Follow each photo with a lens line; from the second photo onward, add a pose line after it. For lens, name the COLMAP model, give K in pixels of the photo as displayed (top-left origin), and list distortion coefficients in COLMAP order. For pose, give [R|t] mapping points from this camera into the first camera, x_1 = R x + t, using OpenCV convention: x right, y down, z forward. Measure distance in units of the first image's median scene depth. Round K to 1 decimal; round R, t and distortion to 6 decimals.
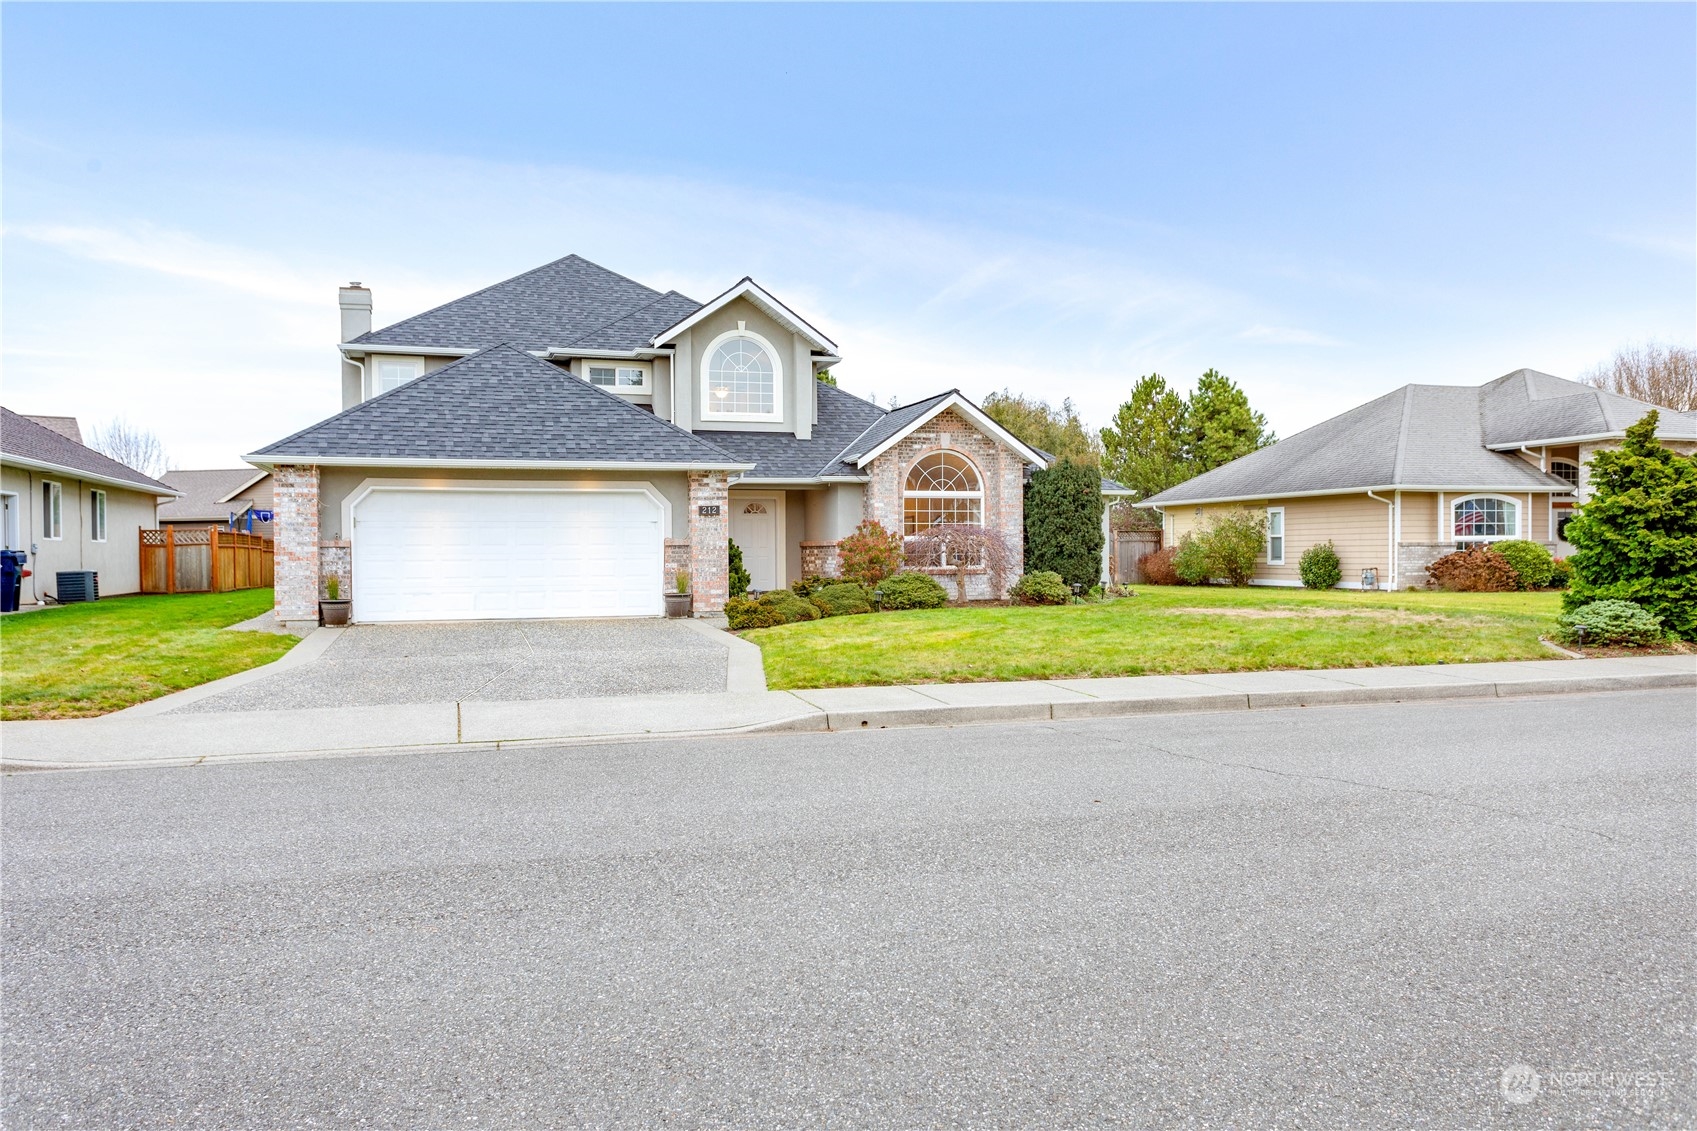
lens RADIAL K [[1234.3, 0, 848.5], [0, 1234.3, 565.5], [0, 0, 1]] dist [-0.001628, 0.000277]
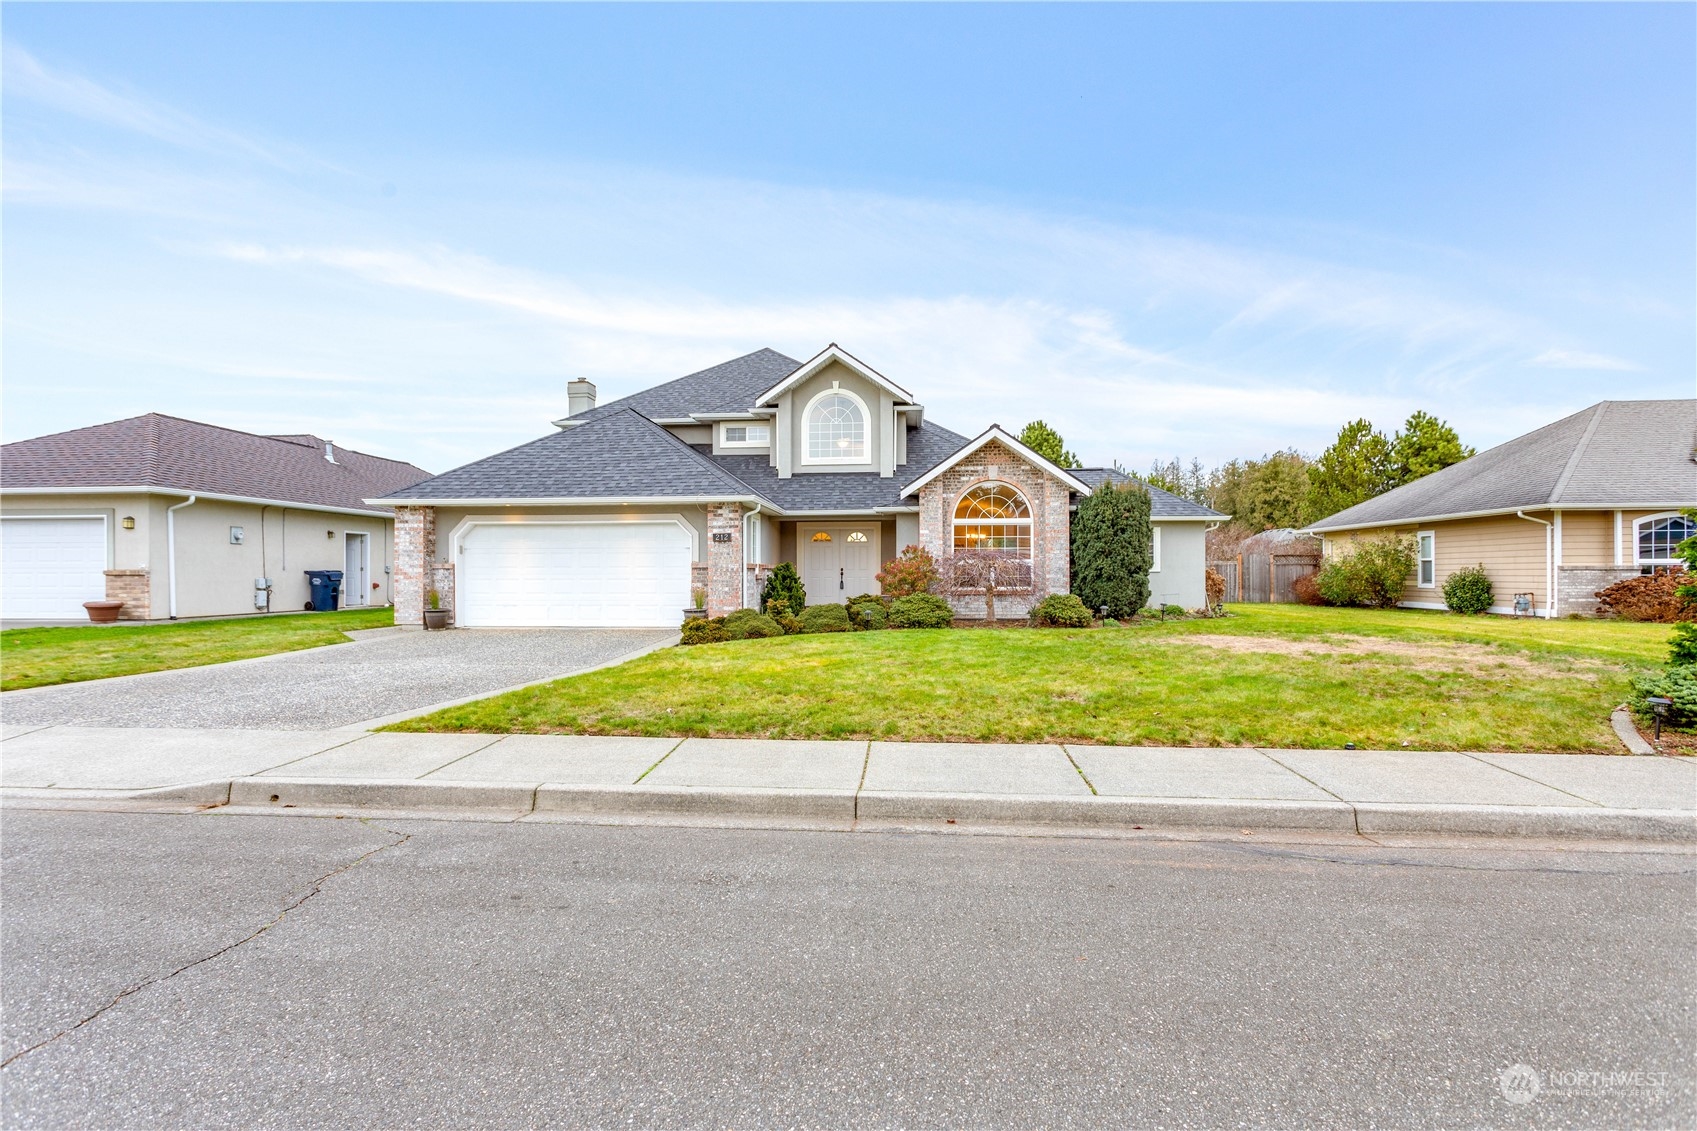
lens RADIAL K [[806.4, 0, 847.2], [0, 806.4, 572.3], [0, 0, 1]] dist [0.000576, 0.001388]
pose [[0.921305, 0.004412, -0.388816, 0.234901], [-0.008189, 0.999934, -0.008057, -0.005814], [0.388755, 0.010607, 0.921280, 0.289191]]
